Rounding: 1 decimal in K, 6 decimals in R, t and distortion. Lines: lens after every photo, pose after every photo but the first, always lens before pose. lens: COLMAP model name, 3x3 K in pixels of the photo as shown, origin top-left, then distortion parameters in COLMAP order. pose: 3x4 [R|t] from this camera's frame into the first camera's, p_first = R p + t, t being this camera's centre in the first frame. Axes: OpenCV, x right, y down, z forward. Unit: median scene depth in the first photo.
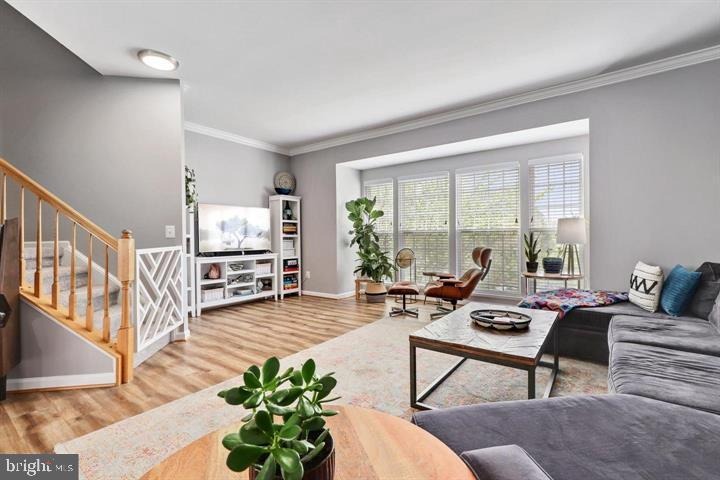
lens RADIAL K [[323.7, 0, 365.3], [0, 323.7, 238.0], [0, 0, 1]] dist [0.000193, -0.000937]
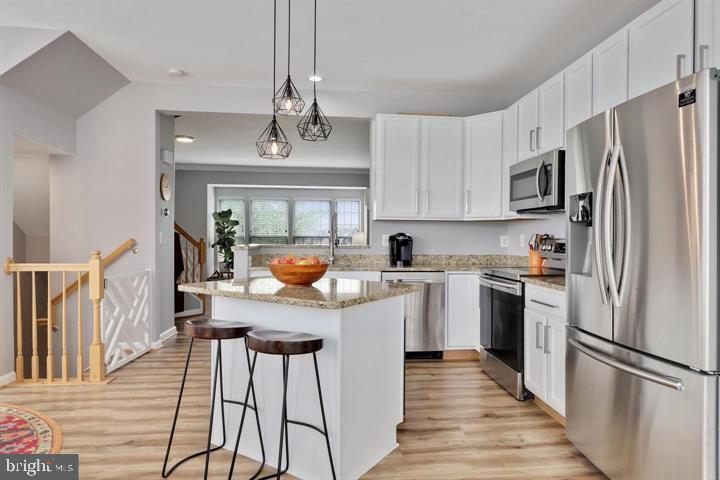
lens RADIAL K [[428.6, 0, 365.8], [0, 428.6, 234.6], [0, 0, 1]] dist [-0.014795, 0.003405]
pose [[0.740549, 0.016220, 0.671807, -1.156044], [-0.011410, 0.999868, -0.011564, -0.016959], [-0.671906, 0.000898, 0.740636, -1.046187]]
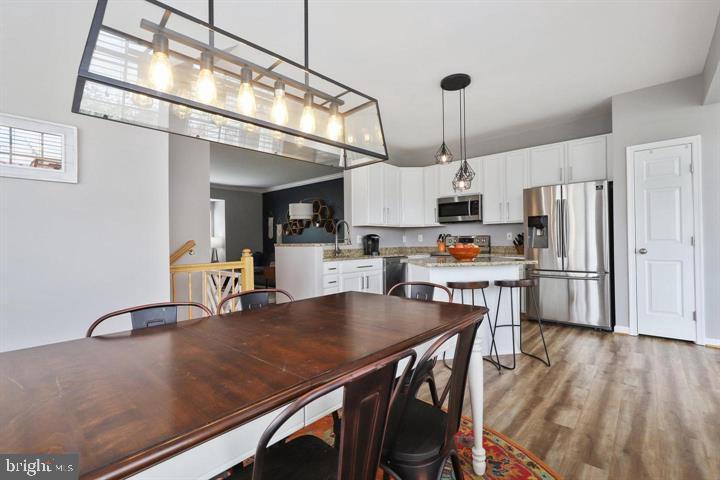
lens RADIAL K [[323.7, 0, 362.9], [0, 323.7, 241.7], [0, 0, 1]] dist [0.000193, -0.000937]
pose [[0.093825, 0.005704, 0.995572, -1.692797], [0.014814, 0.999865, -0.007125, 0.004852], [-0.995478, 0.015417, 0.093728, -0.339833]]
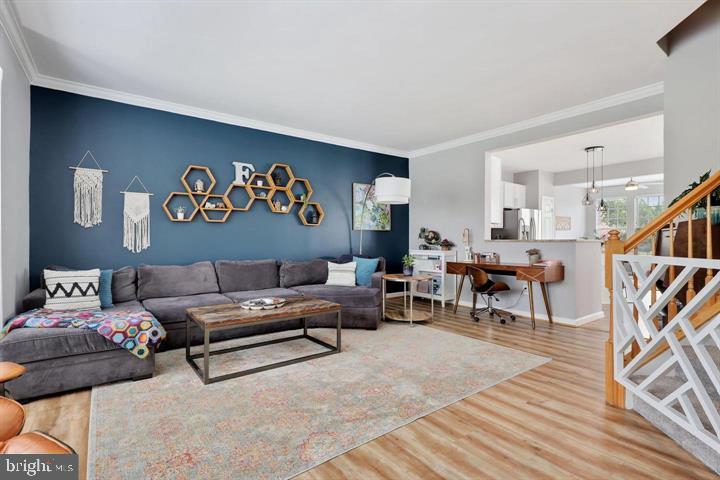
lens RADIAL K [[340.5, 0, 364.4], [0, 340.5, 238.8], [0, 0, 1]] dist [-0.003265, -0.000138]
pose [[-0.957116, 0.010028, 0.289531, -0.234547], [0.009296, 0.999949, -0.003903, -0.002049], [-0.289555, -0.001045, -0.957161, 1.340707]]
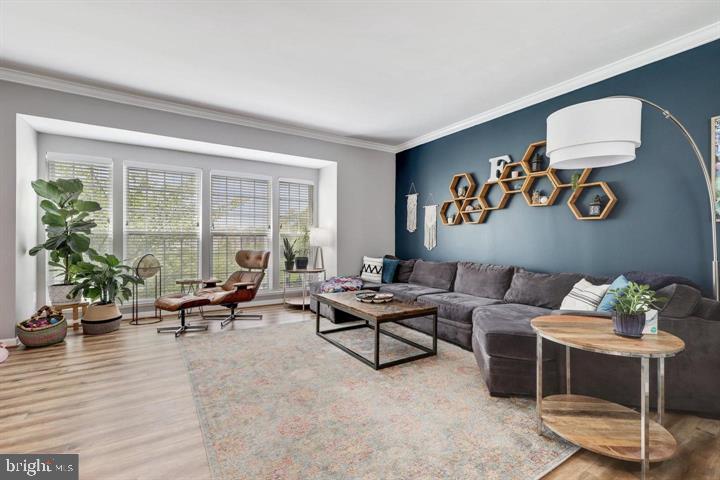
lens RADIAL K [[323.7, 0, 366.1], [0, 323.7, 238.9], [0, 0, 1]] dist [0.000193, -0.000937]
pose [[0.361730, 0.011359, 0.932214, -0.605596], [-0.007639, 0.999928, -0.009220, -0.003096], [-0.932252, -0.003786, 0.361790, 0.302200]]
